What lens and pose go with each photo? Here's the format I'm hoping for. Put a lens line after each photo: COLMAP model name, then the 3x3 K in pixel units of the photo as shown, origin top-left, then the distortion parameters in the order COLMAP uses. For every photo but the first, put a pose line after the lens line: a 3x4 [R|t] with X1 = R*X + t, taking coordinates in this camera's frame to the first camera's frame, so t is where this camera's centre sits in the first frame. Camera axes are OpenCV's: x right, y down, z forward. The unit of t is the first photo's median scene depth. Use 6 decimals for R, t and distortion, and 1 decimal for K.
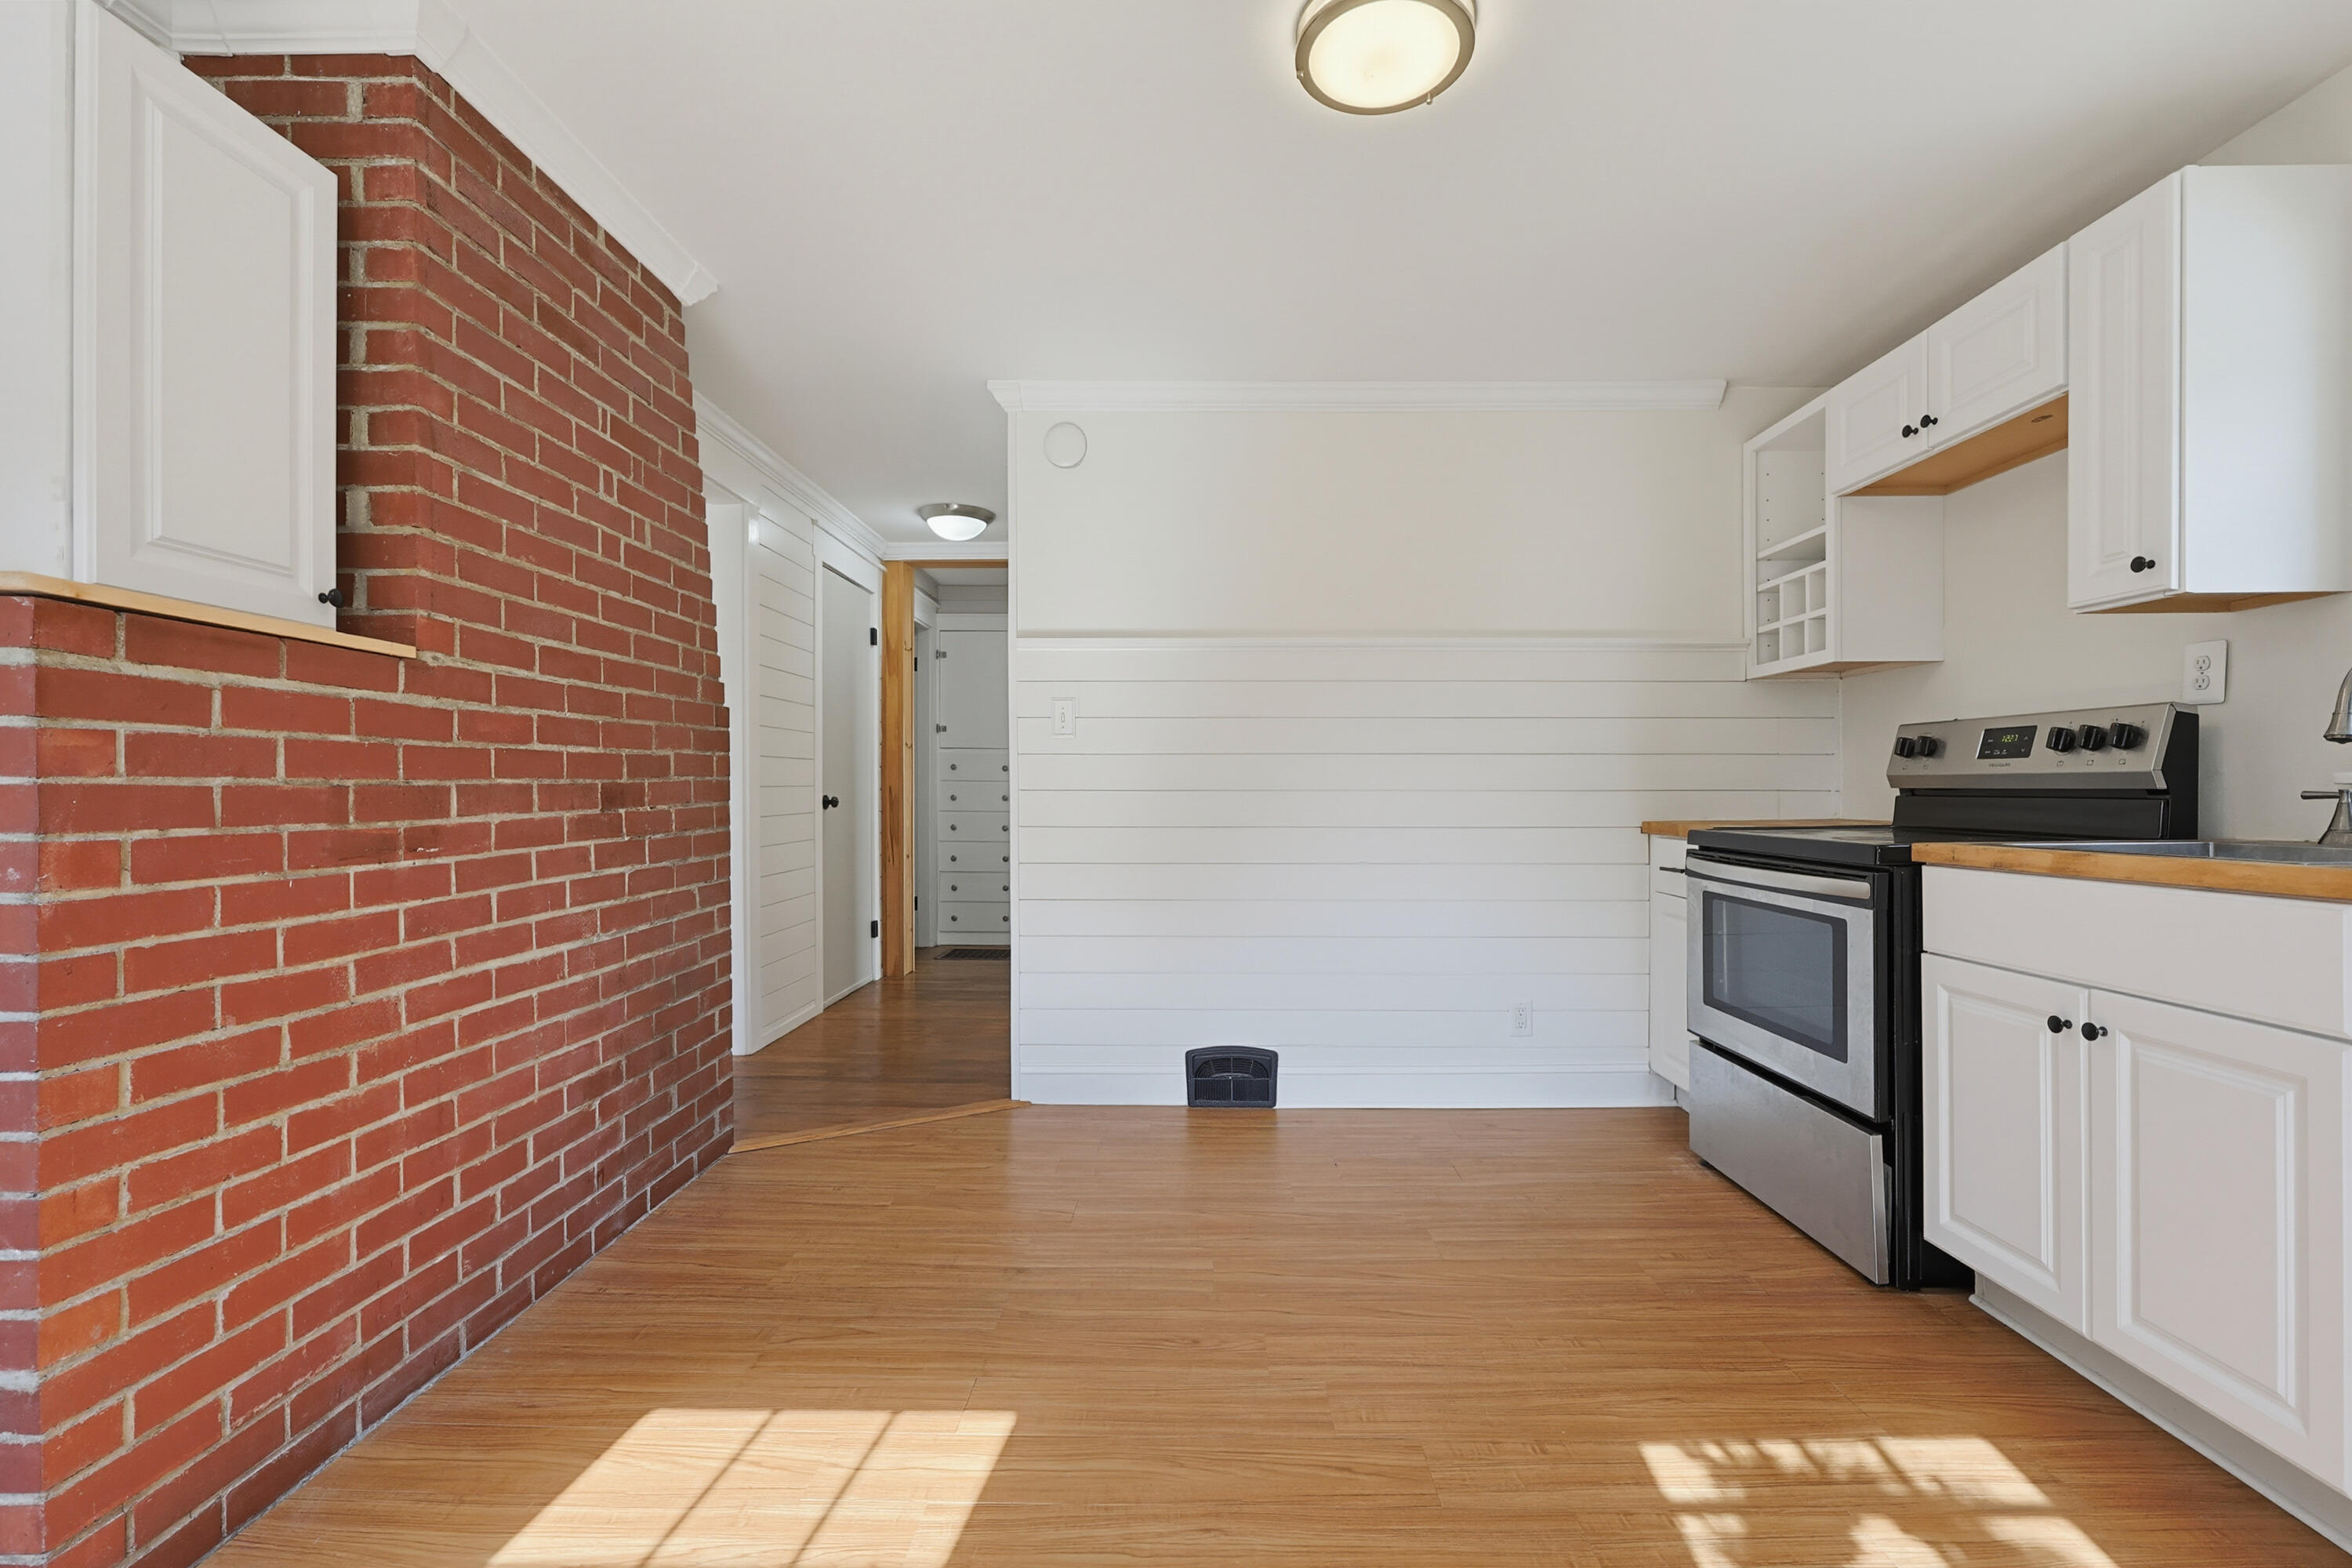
lens RADIAL K [[1013.2, 0, 1215.8], [0, 1013.2, 788.9], [0, 0, 1]] dist [-0.001222, 0.000379]
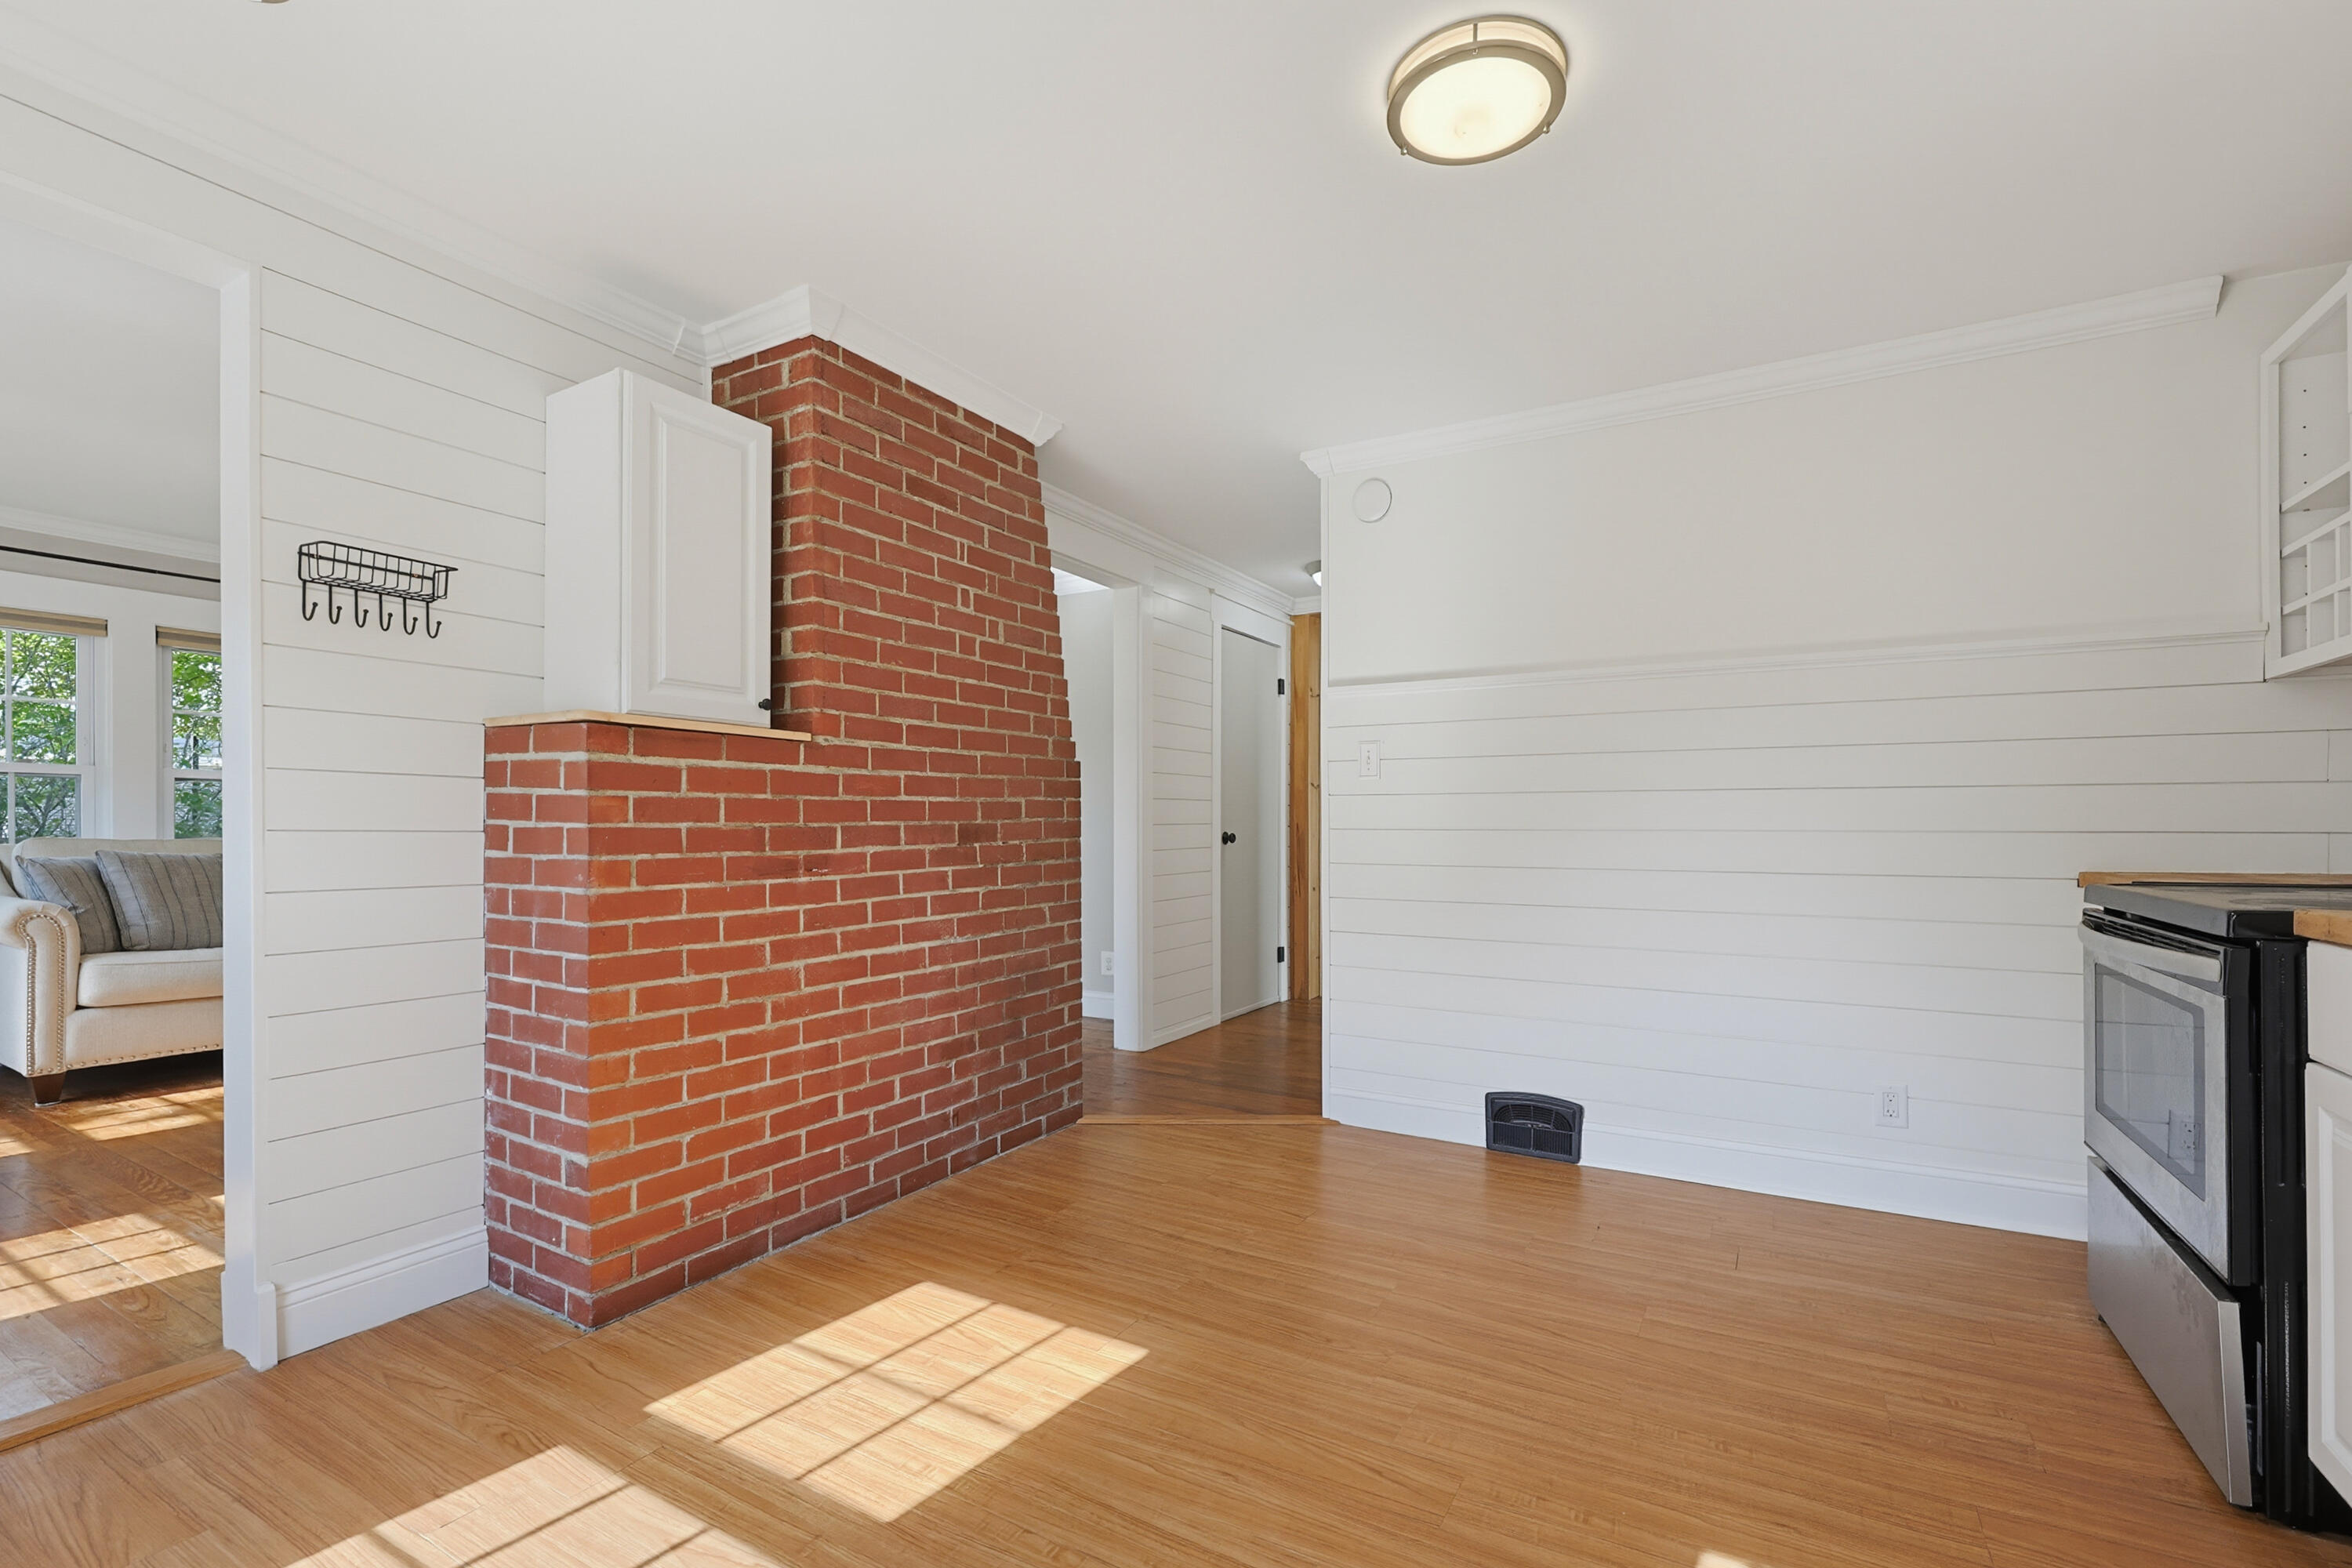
lens RADIAL K [[1039.0, 0, 1210.0], [0, 1039.0, 822.5], [0, 0, 1]] dist [-0.002631, -0.000453]
pose [[0.869718, 0.000594, -0.493549, 0.374282], [-0.001253, 0.999999, -0.001004, -0.007063], [0.493548, 0.001491, 0.869717, -0.027352]]
